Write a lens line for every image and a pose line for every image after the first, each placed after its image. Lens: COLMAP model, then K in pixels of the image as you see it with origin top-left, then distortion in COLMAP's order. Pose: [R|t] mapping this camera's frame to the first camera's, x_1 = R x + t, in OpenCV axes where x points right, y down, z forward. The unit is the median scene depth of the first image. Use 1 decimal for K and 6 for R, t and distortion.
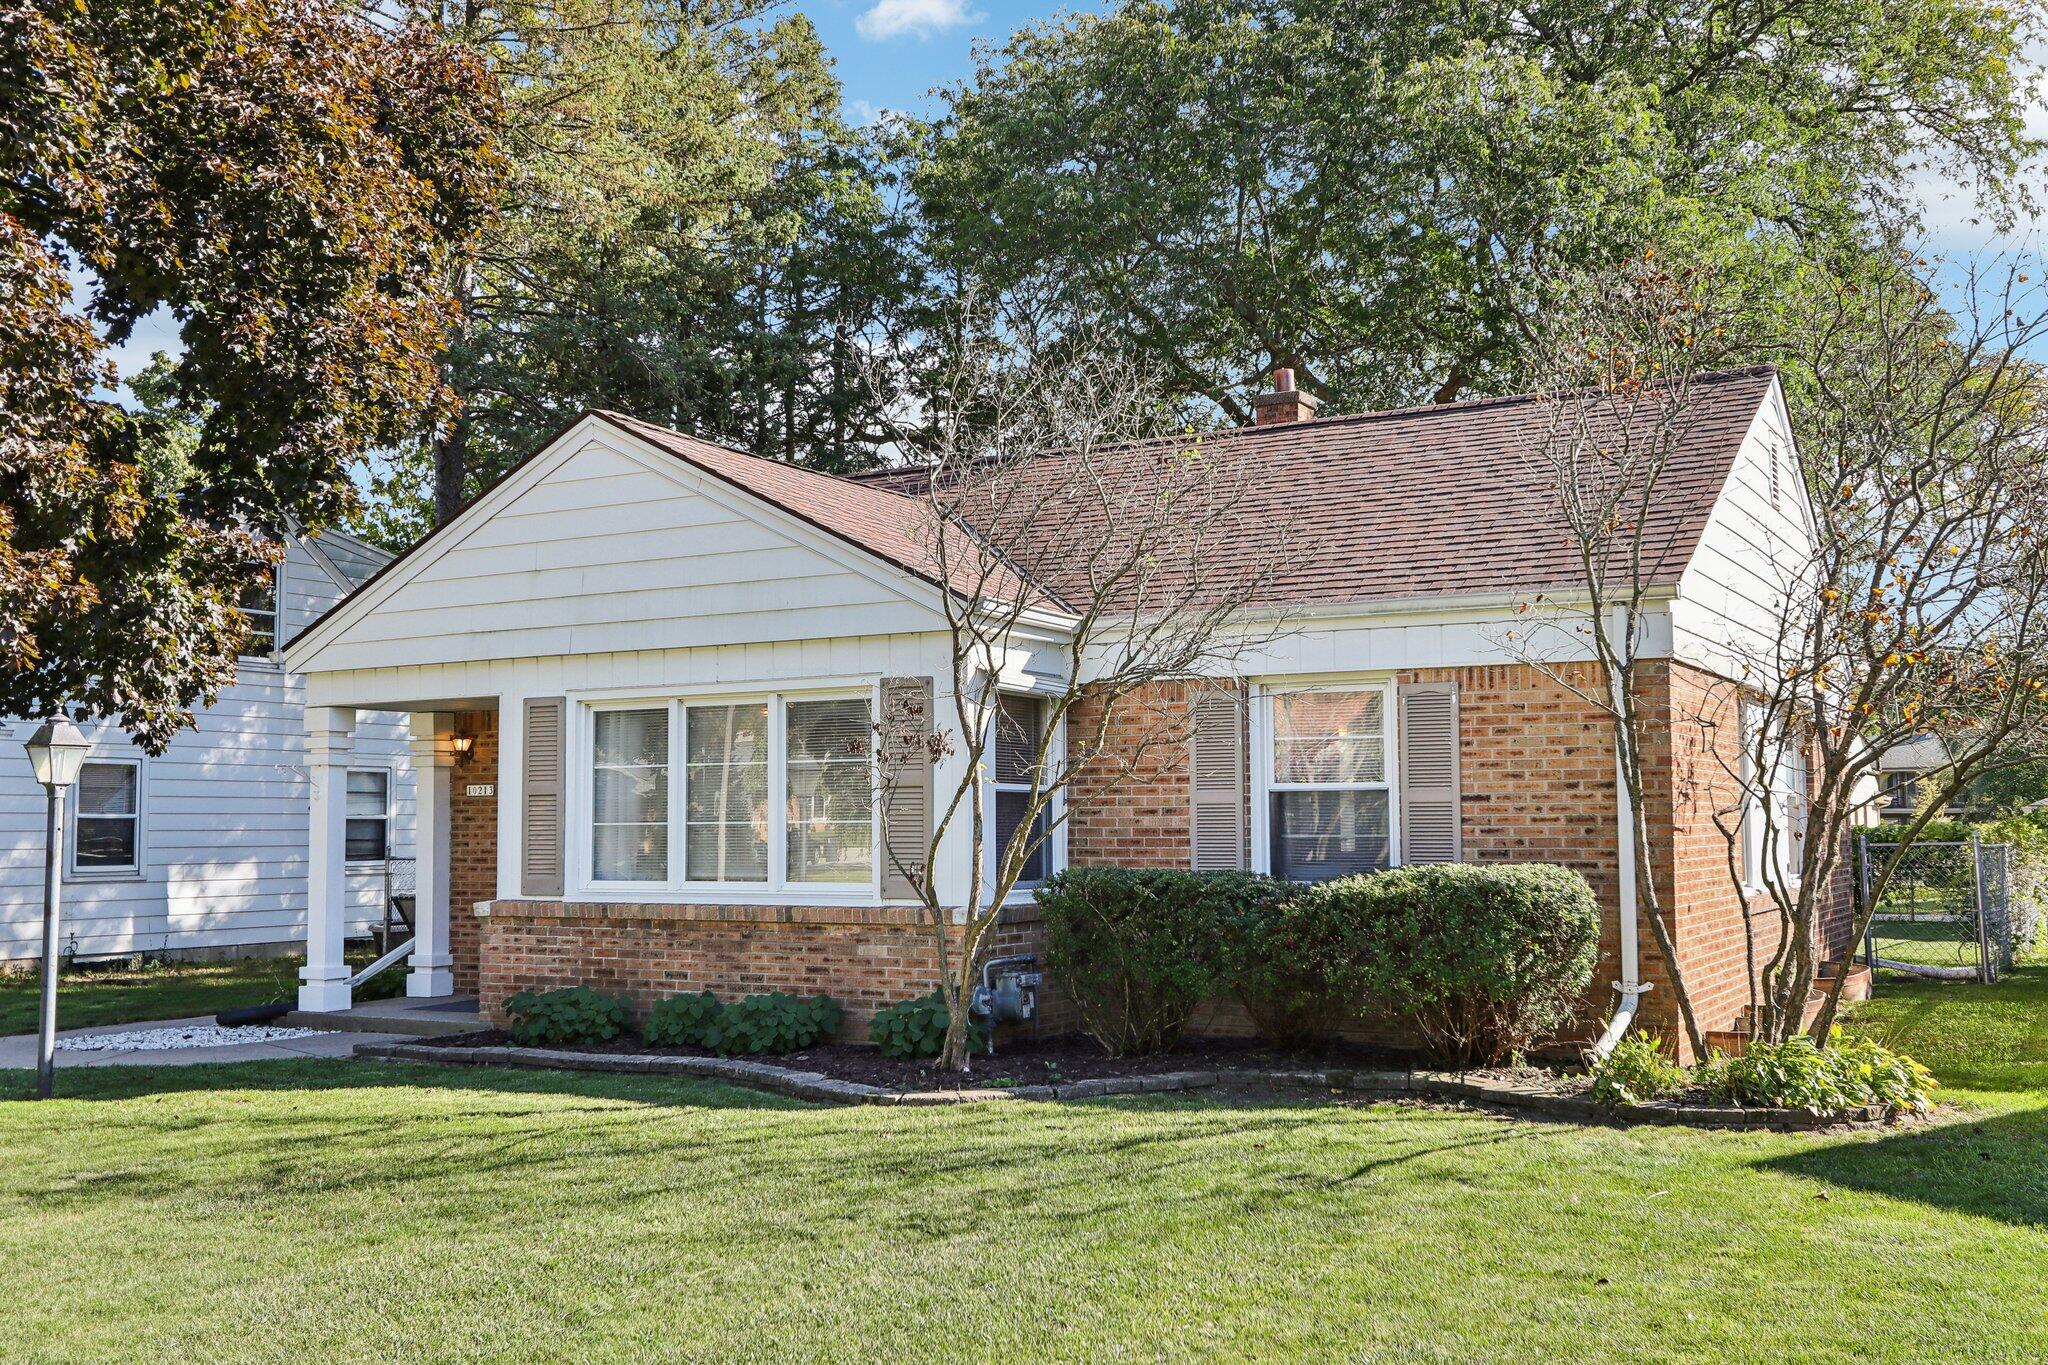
lens RADIAL K [[2027.9, 0, 1024.0], [0, 2027.9, 682.5], [0, 0, 1]] dist [0.010239, 0.018085]
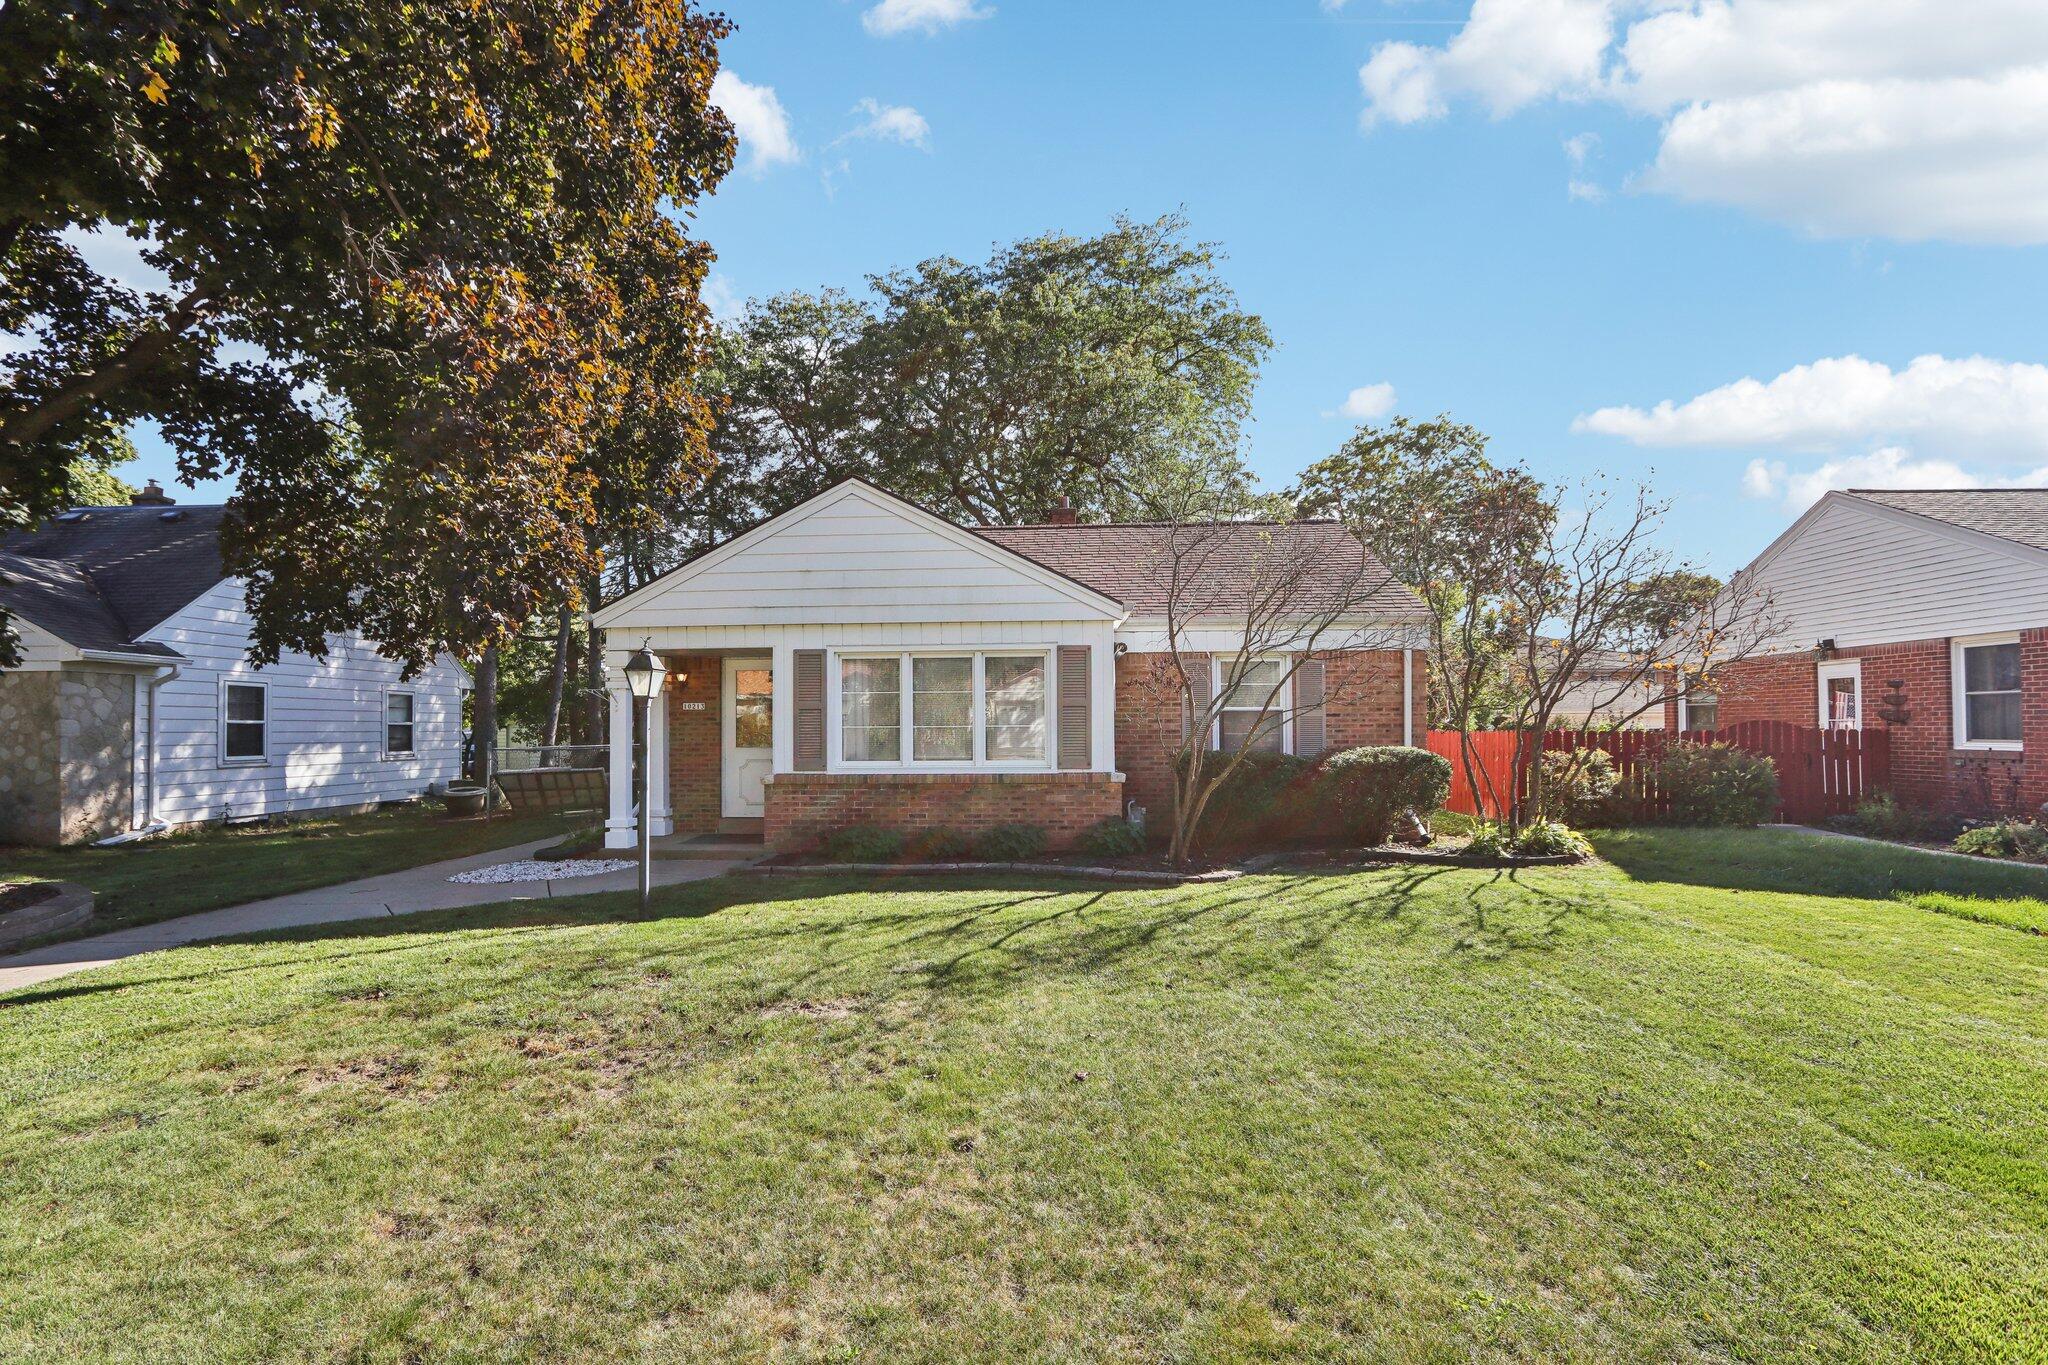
lens RADIAL K [[965.1, 0, 978.1], [0, 965.1, 717.0], [0, 0, 1]] dist [-0.023505, 0.000098]
pose [[0.895176, 0.007670, 0.445646, -0.468836], [-0.031667, 0.998420, 0.046427, 0.022331], [-0.444586, -0.055673, 0.894005, 0.255618]]
